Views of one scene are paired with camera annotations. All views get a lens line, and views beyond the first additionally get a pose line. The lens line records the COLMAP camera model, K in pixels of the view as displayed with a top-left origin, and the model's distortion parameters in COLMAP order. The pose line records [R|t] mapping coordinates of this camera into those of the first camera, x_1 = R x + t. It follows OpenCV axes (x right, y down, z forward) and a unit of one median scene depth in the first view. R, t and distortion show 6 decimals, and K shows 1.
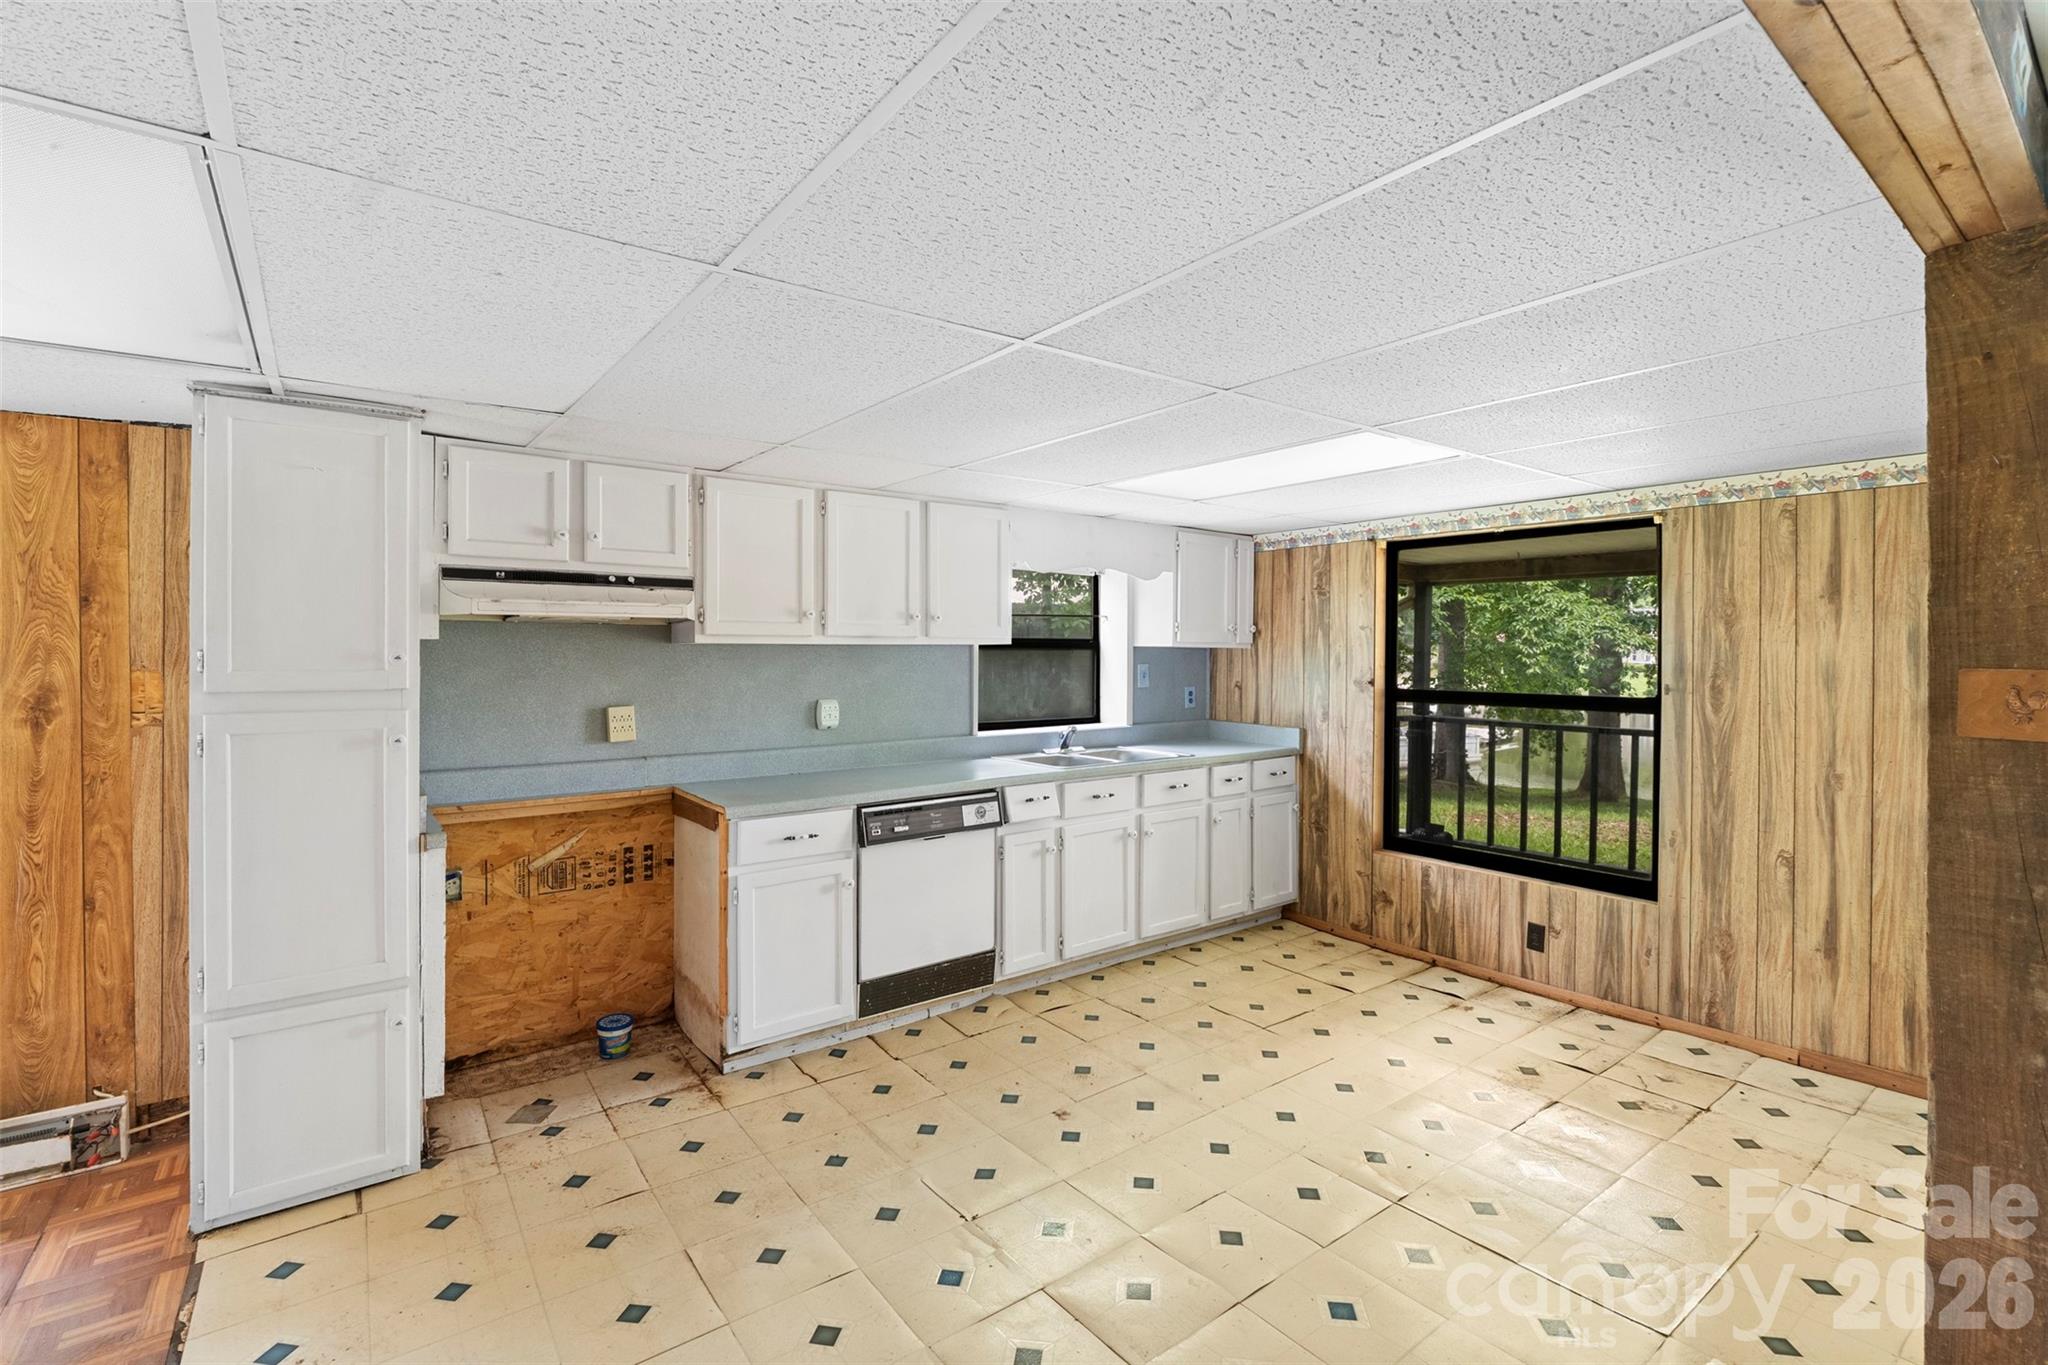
lens RADIAL K [[913.5, 0, 1023.8], [0, 913.5, 673.3], [0, 0, 1]] dist [-0.009465, -0.000394]
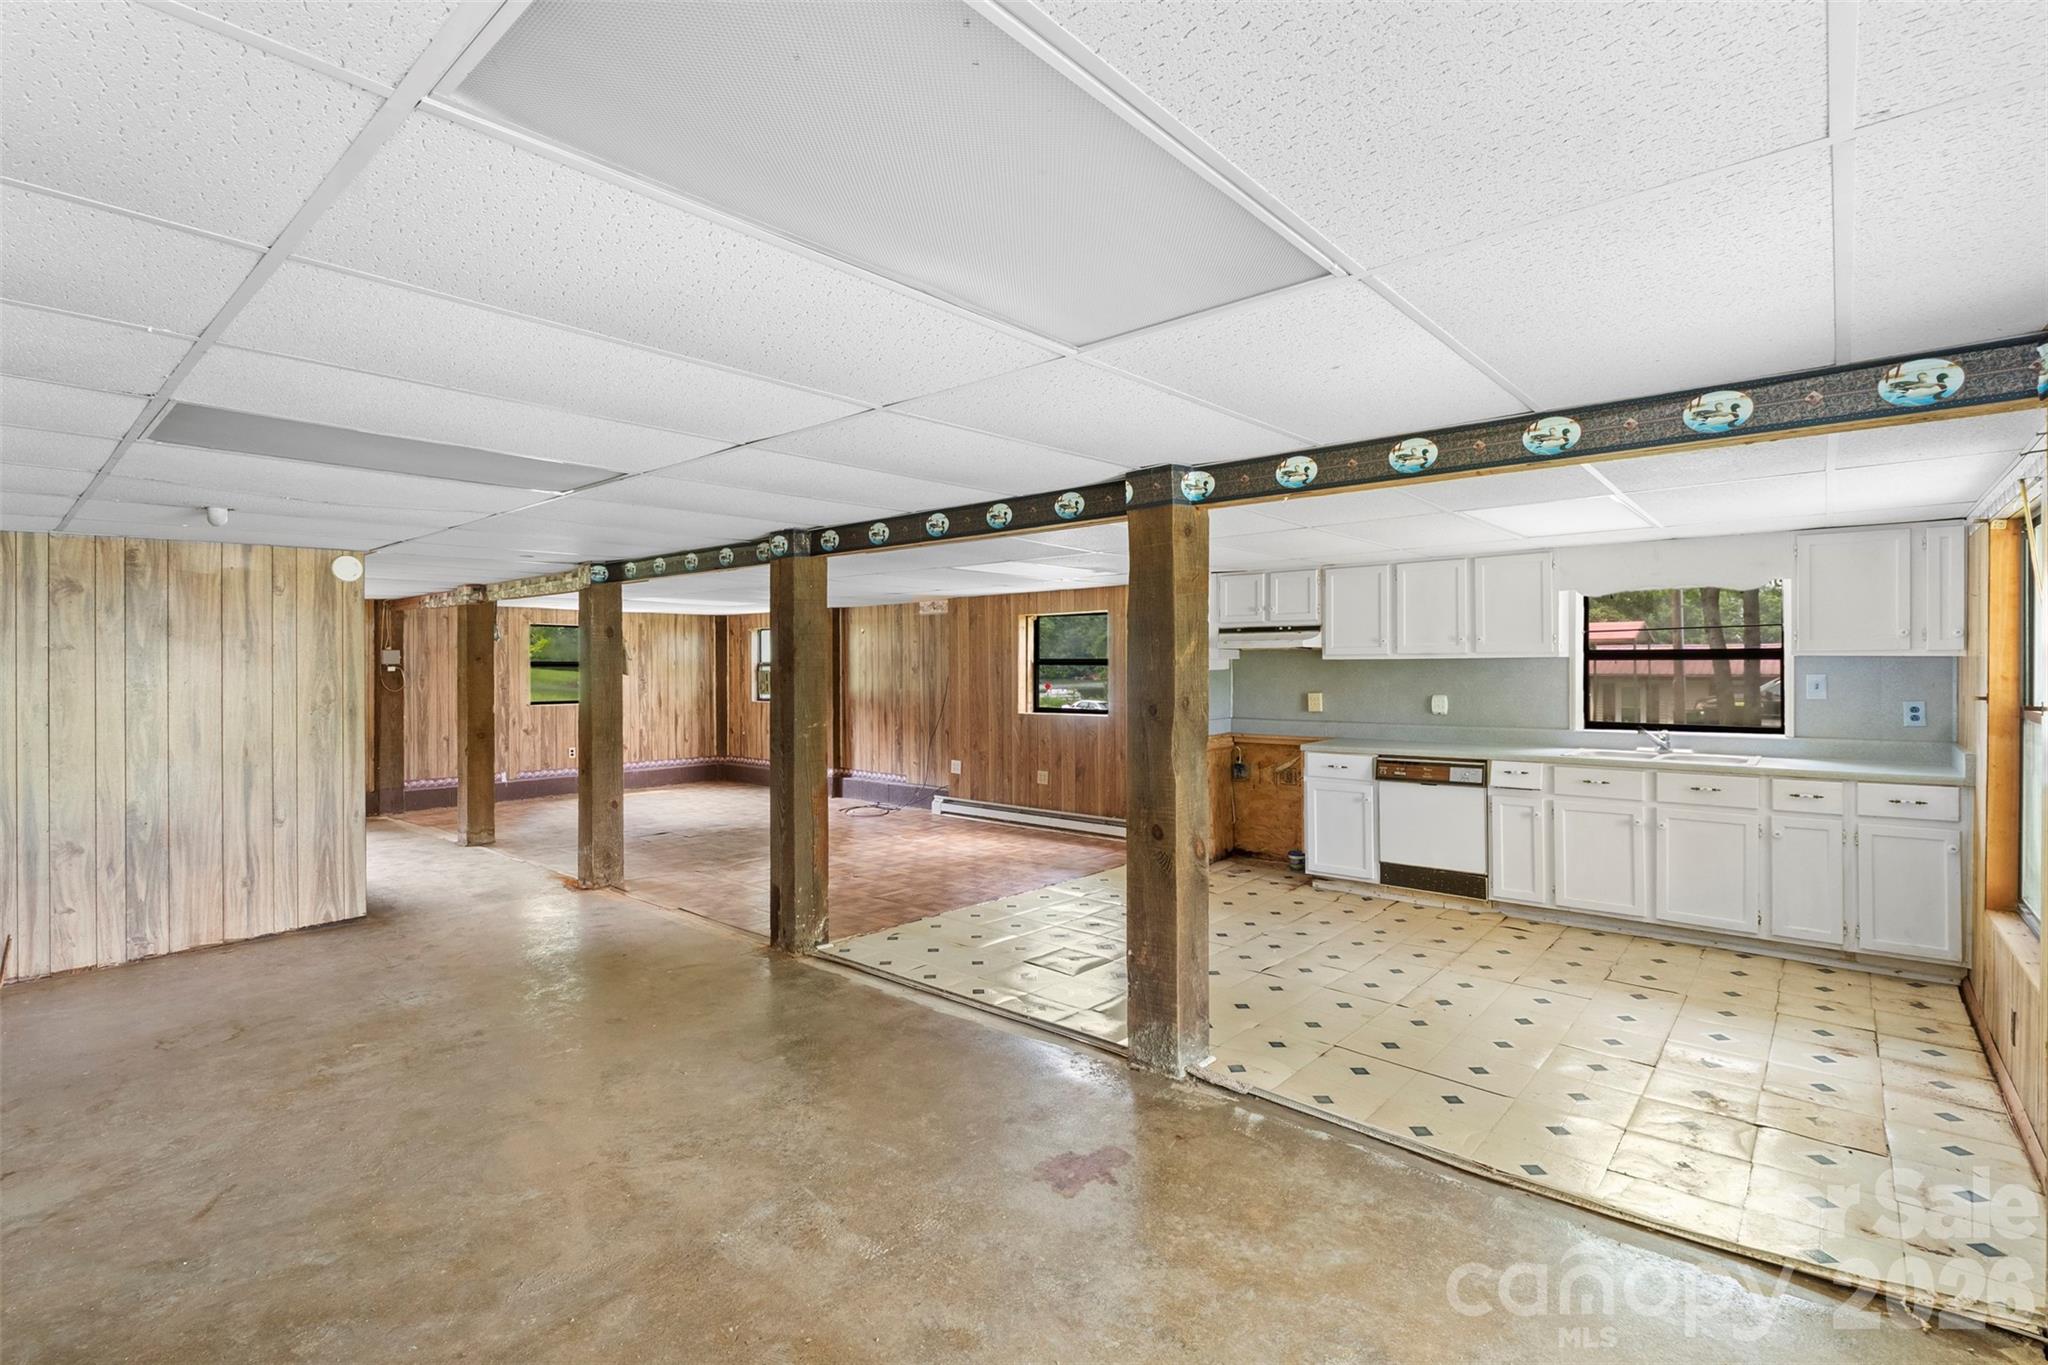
lens RADIAL K [[913.5, 0, 1023.8], [0, 913.5, 673.3], [0, 0, 1]] dist [-0.009465, -0.000394]
pose [[0.221050, 0.009307, -0.975218, 1.232836], [-0.016735, 0.999843, 0.005749, -0.004674], [0.975119, 0.015049, 0.221171, -0.009156]]
